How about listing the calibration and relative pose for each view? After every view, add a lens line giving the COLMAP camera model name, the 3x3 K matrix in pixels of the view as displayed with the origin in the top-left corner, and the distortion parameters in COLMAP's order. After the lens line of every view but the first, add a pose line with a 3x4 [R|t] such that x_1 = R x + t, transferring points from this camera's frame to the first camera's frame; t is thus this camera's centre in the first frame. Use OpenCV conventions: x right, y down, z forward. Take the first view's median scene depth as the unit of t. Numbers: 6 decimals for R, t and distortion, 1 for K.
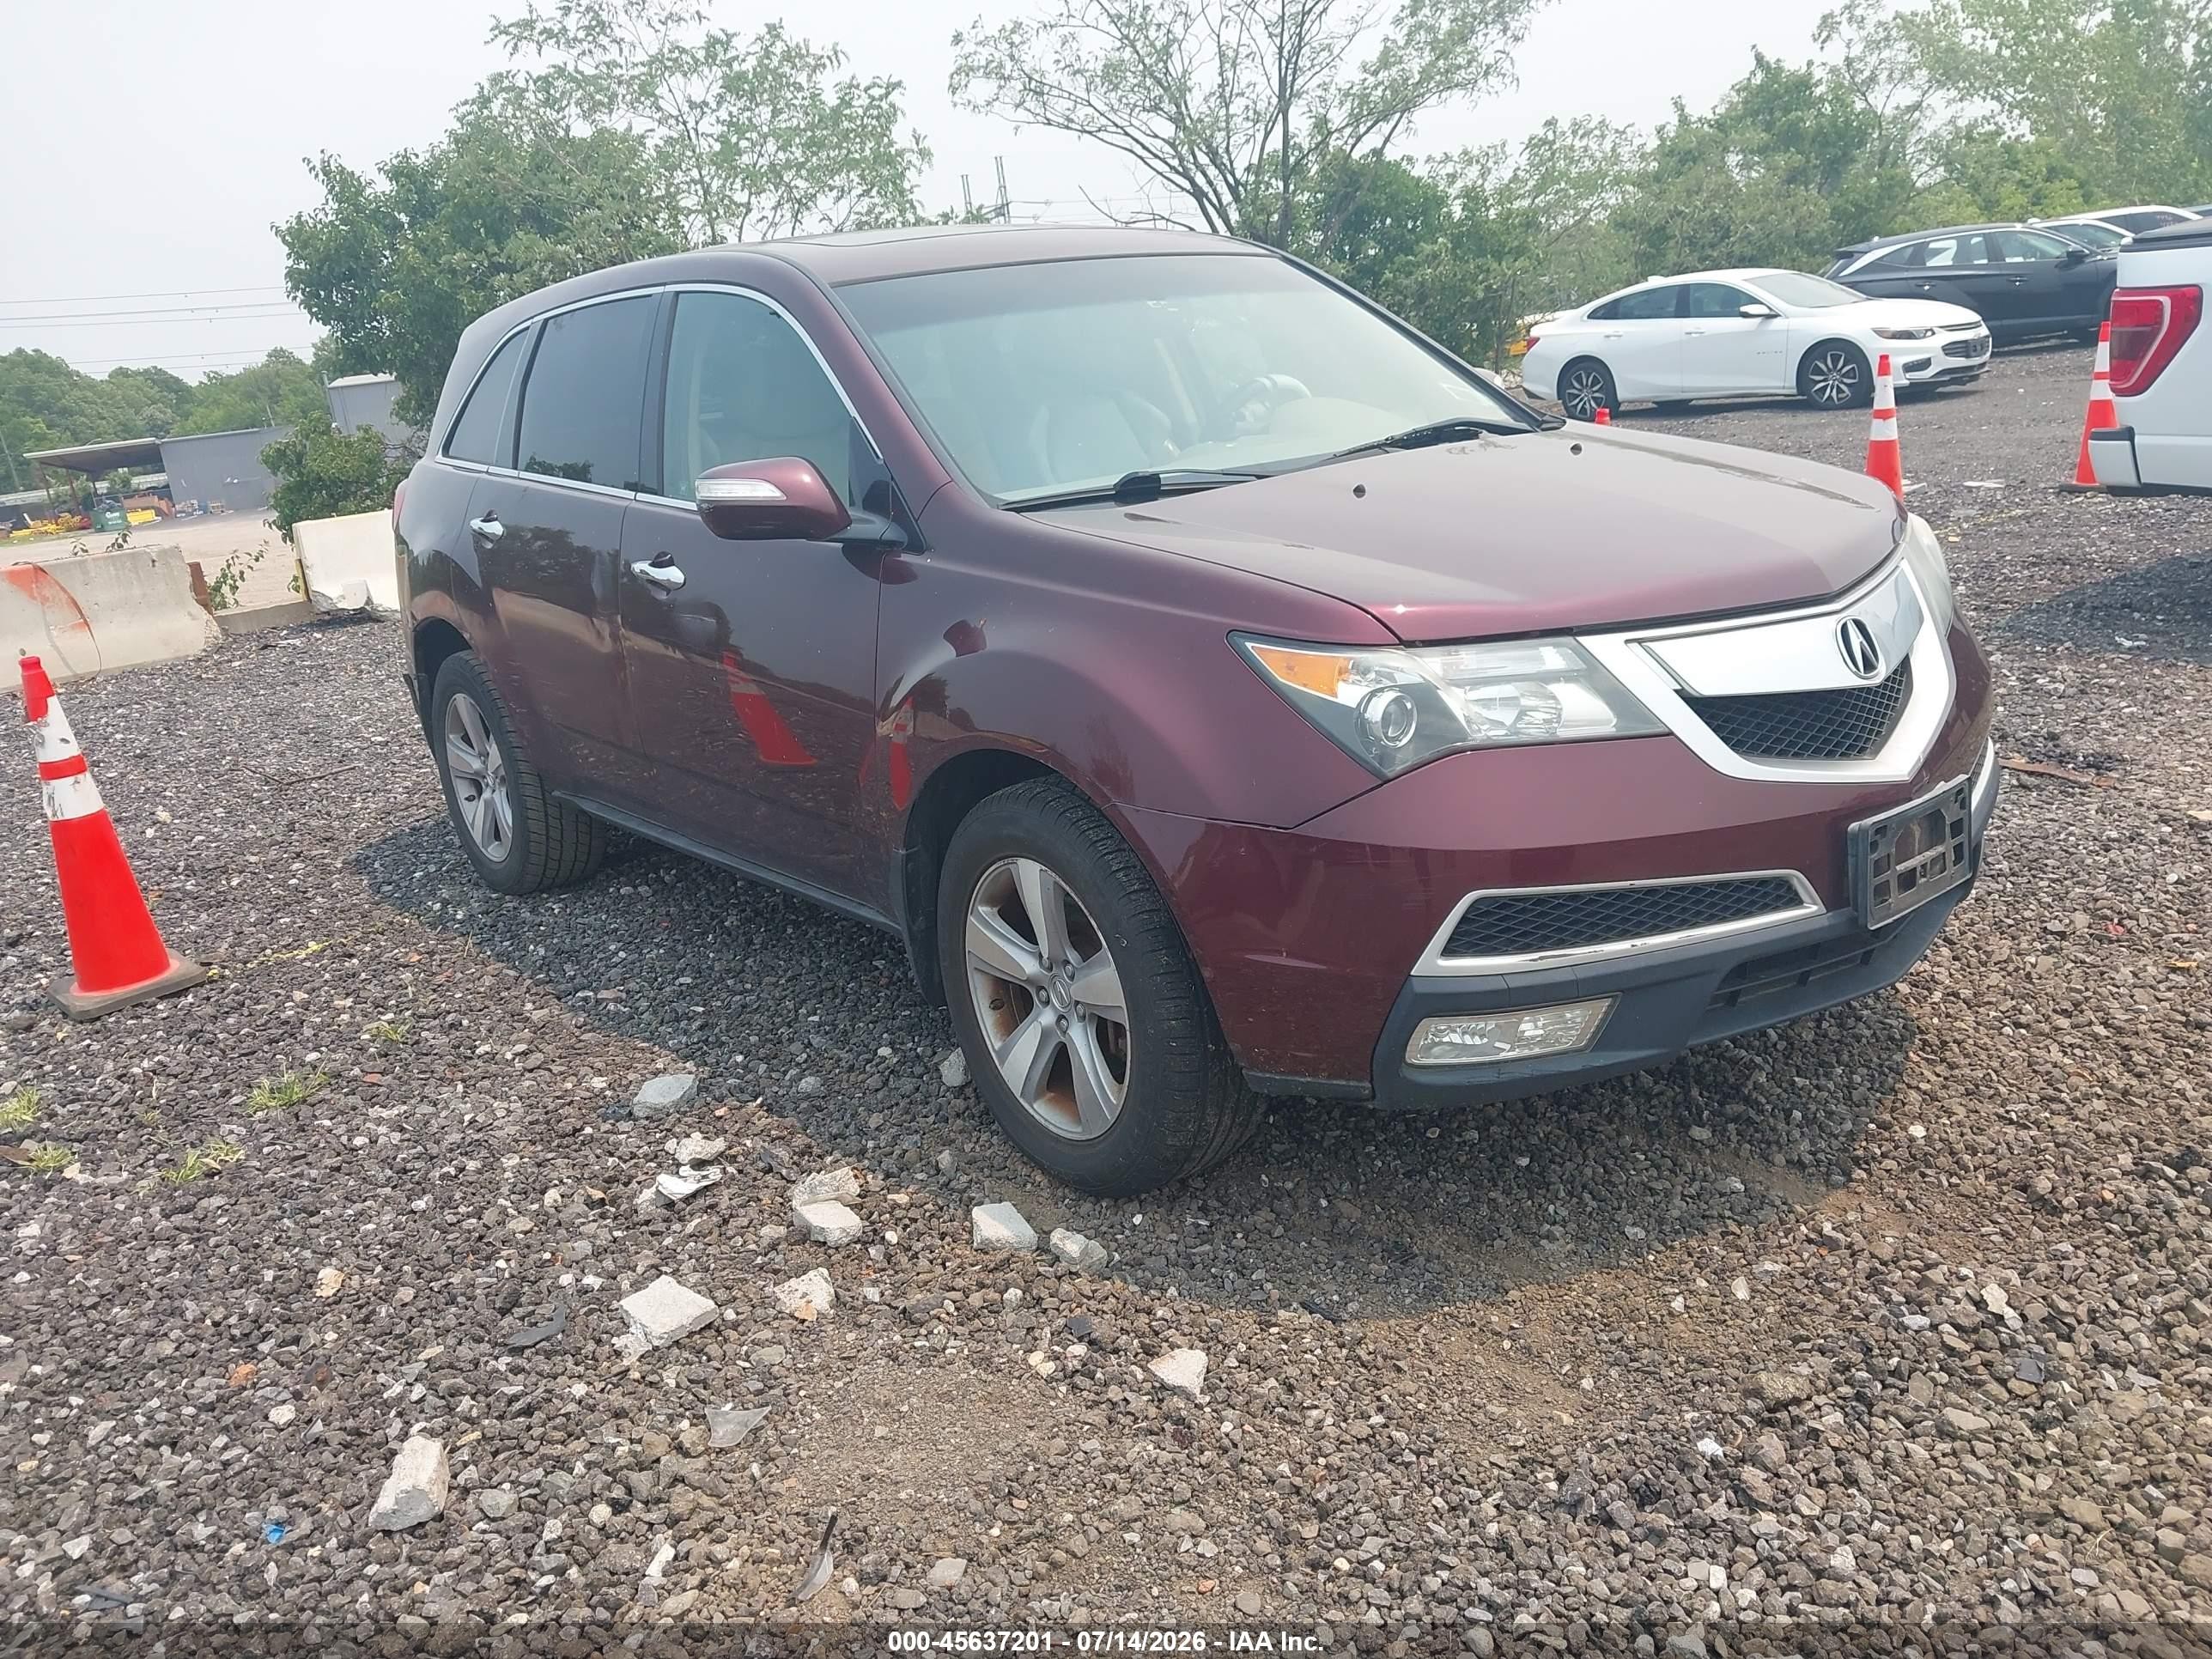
lens RADIAL K [[1602.1, 0, 1106.0], [0, 1602.1, 829.5], [0, 0, 1]] dist [-0.002086, -0.002786]
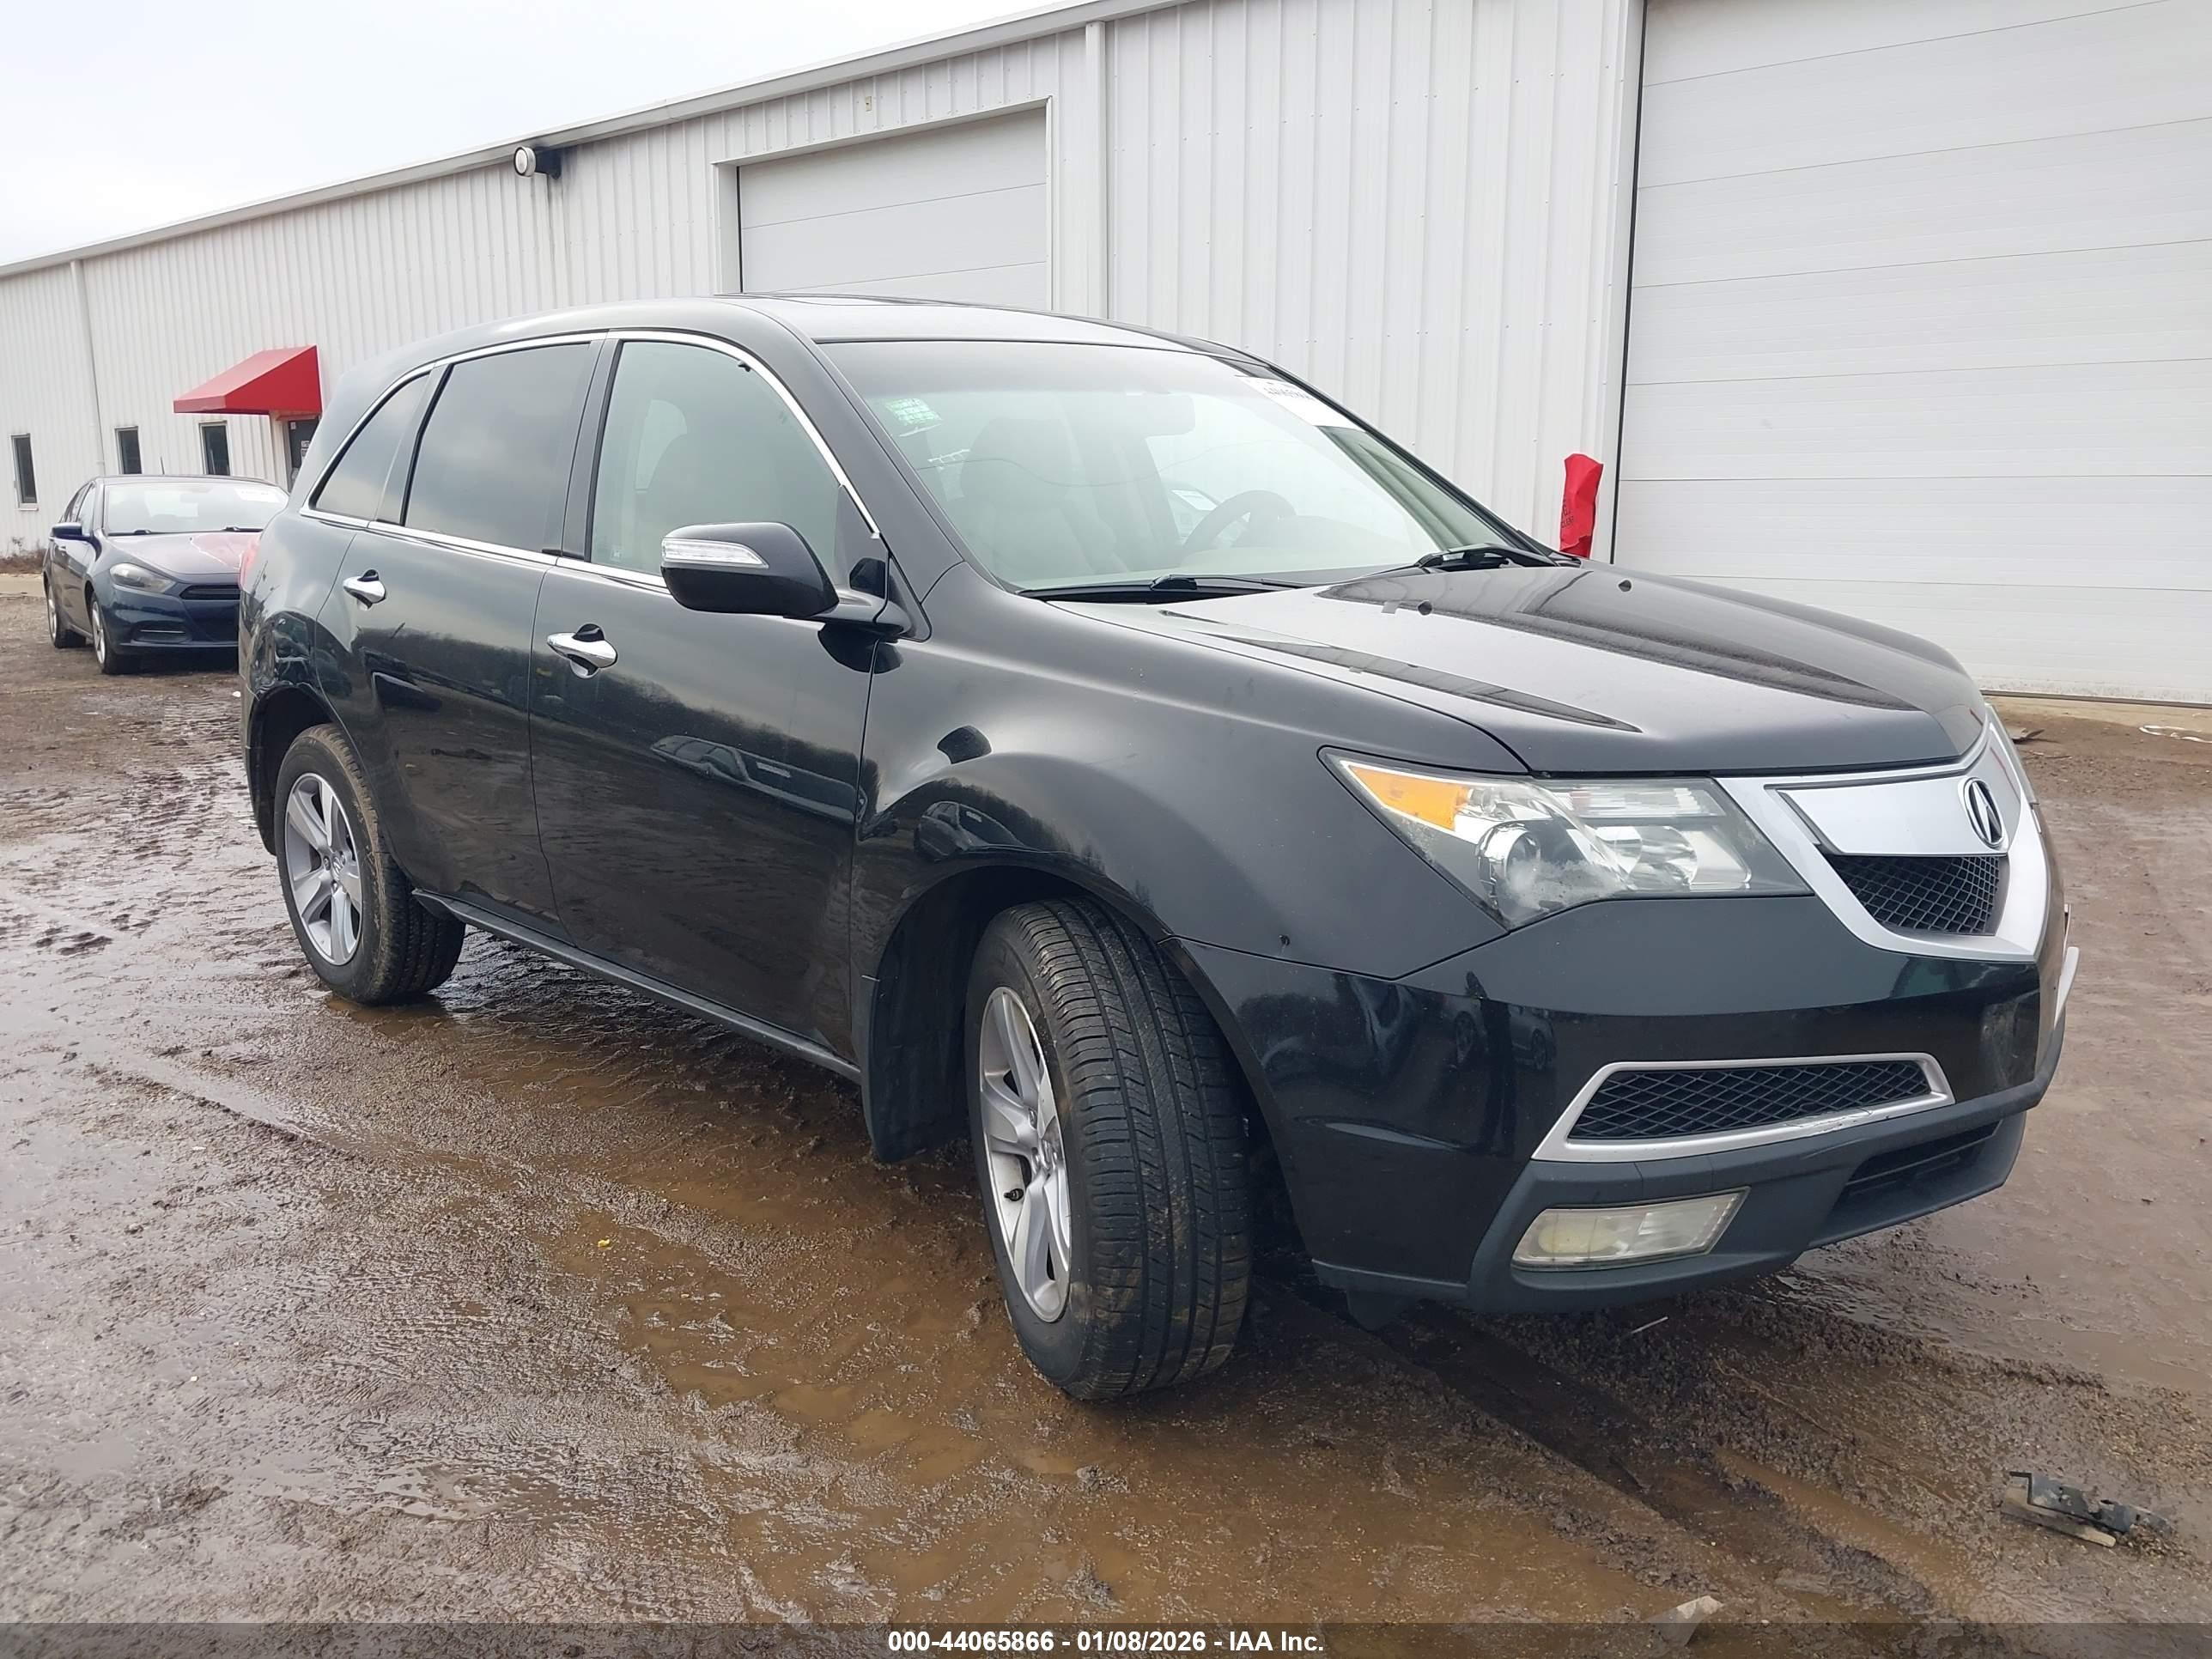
lens RADIAL K [[1602.1, 0, 1106.0], [0, 1602.1, 829.5], [0, 0, 1]] dist [-0.002086, -0.002786]
pose [[0.991373, 0.059845, 0.116614, -0.136429], [-0.049785, 0.994933, -0.087352, 0.001699], [-0.121250, 0.080793, 0.989328, 0.159306]]
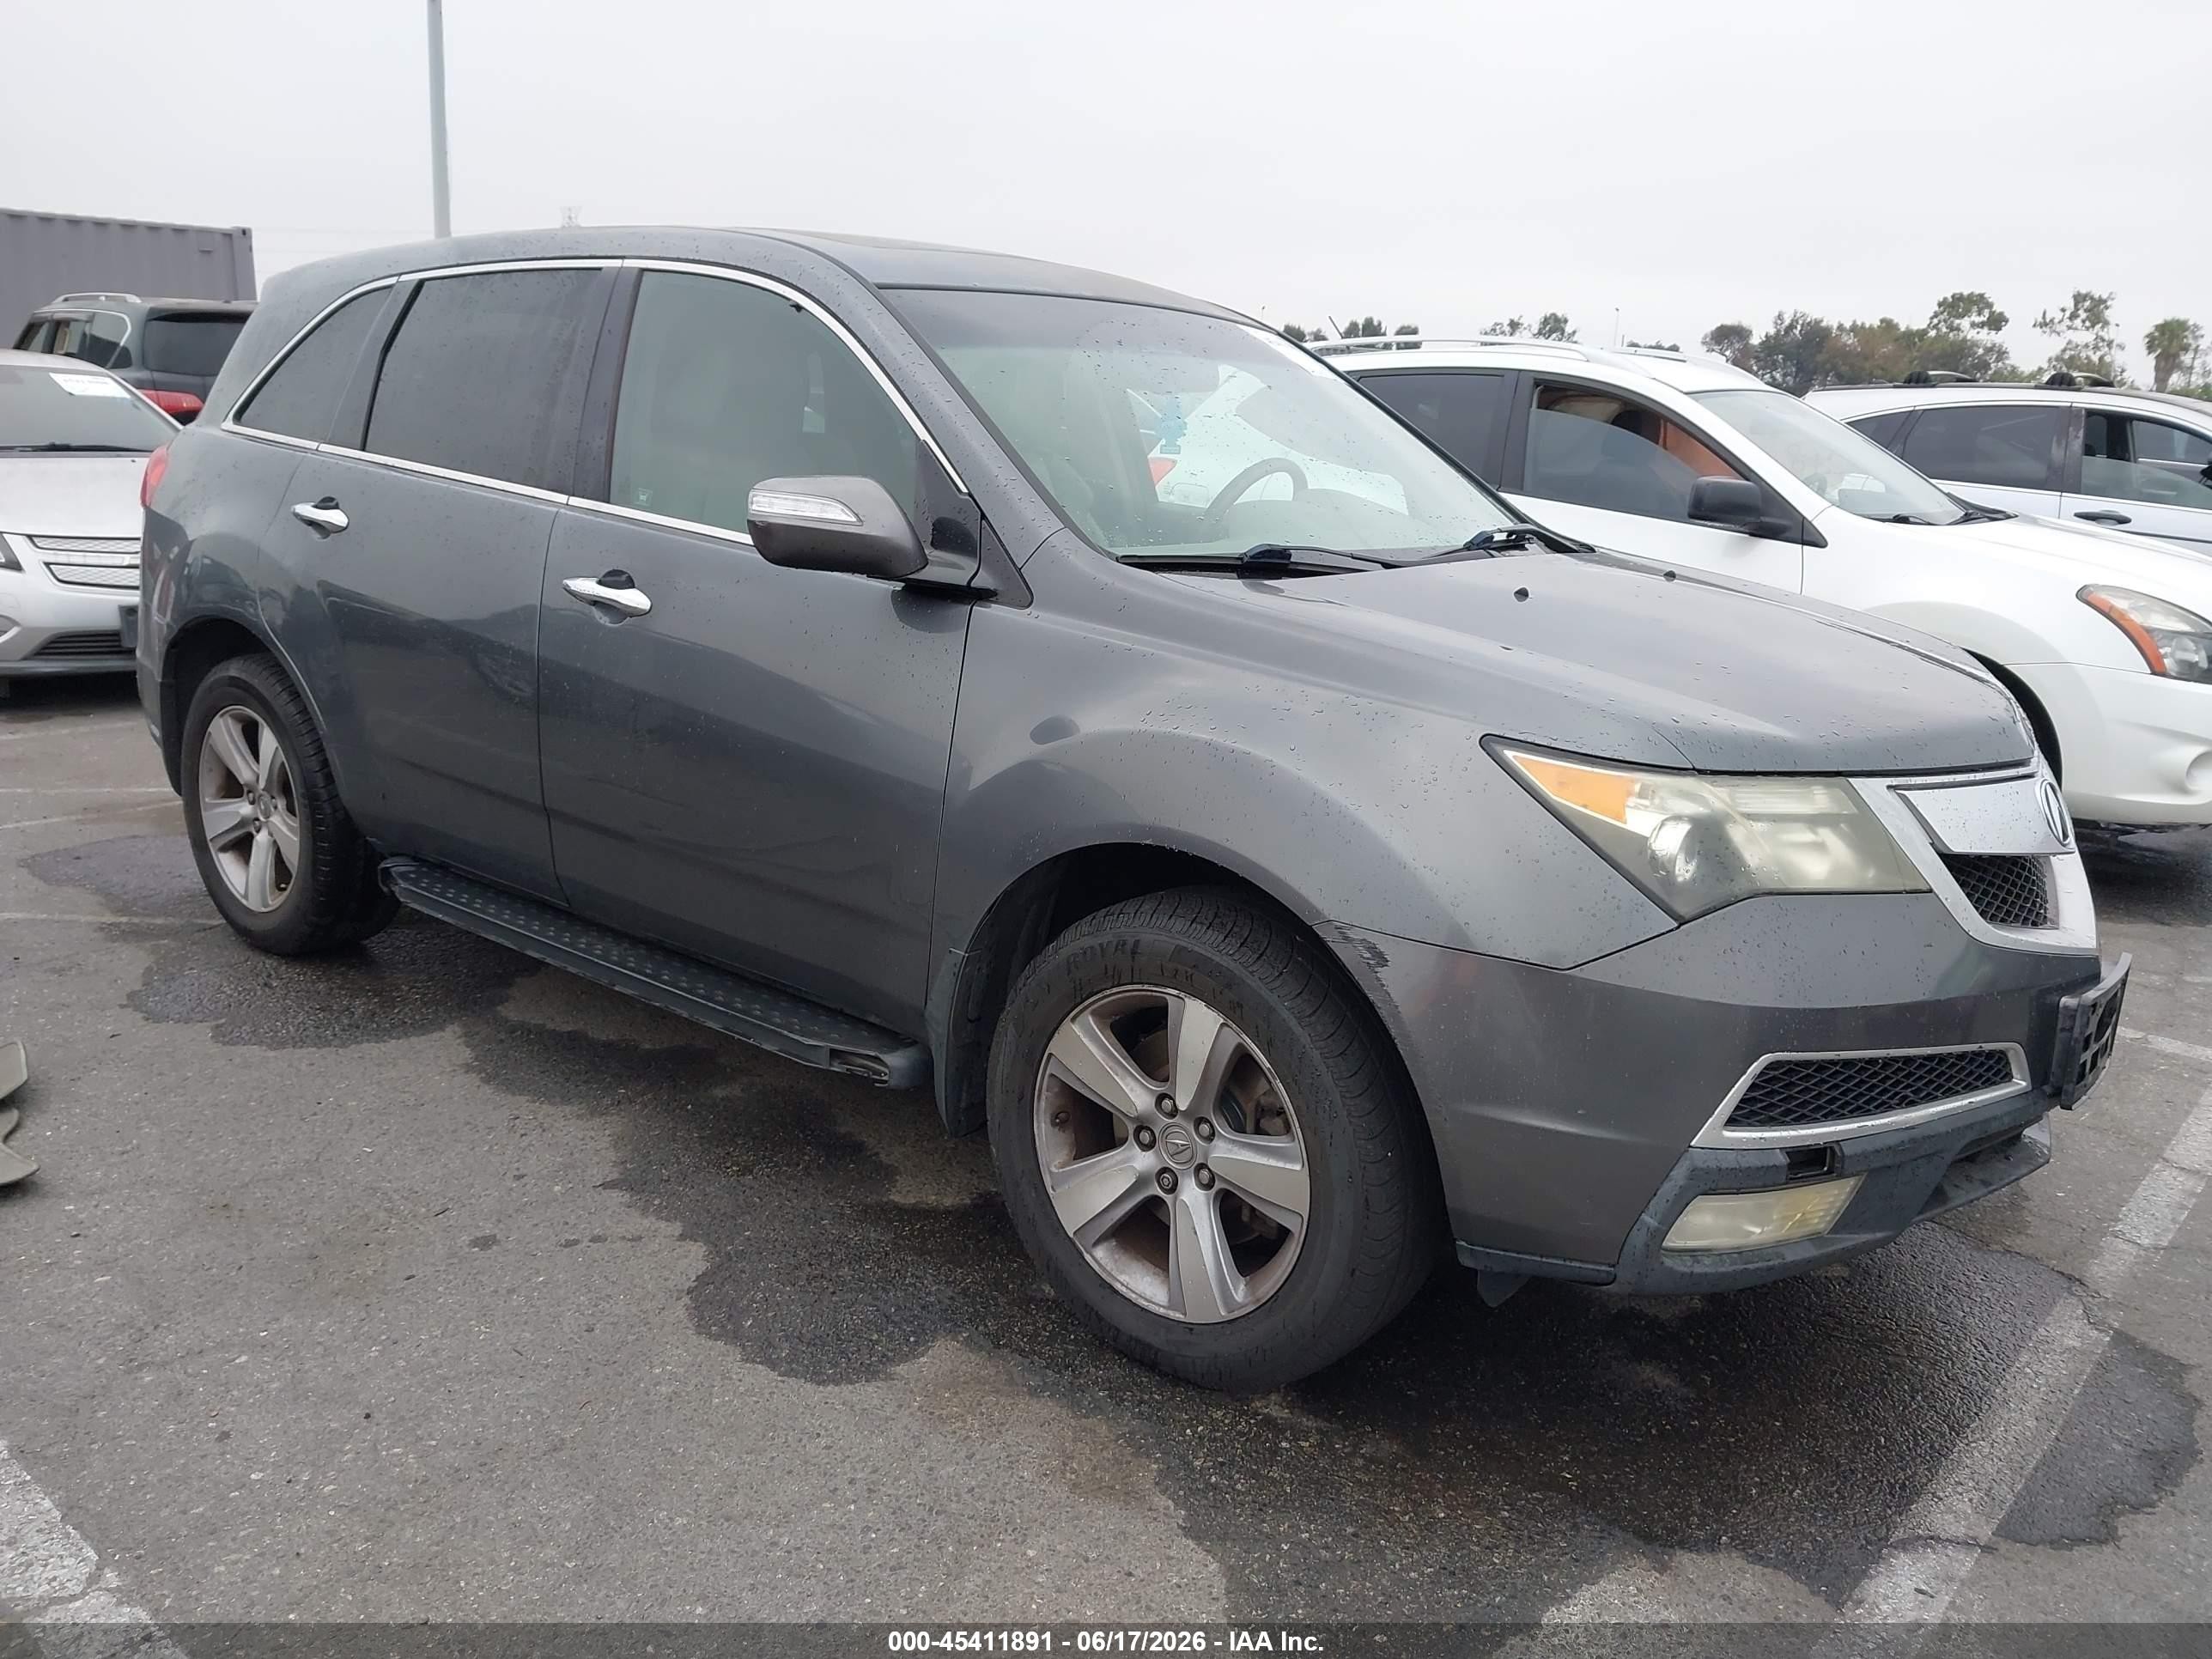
lens RADIAL K [[1602.1, 0, 1106.0], [0, 1602.1, 829.5], [0, 0, 1]] dist [-0.002086, -0.002786]
pose [[0.968667, 0.079474, 0.235303, -0.319283], [-0.066193, 0.995763, -0.063829, -0.004252], [-0.239379, 0.046254, 0.969824, 0.206466]]
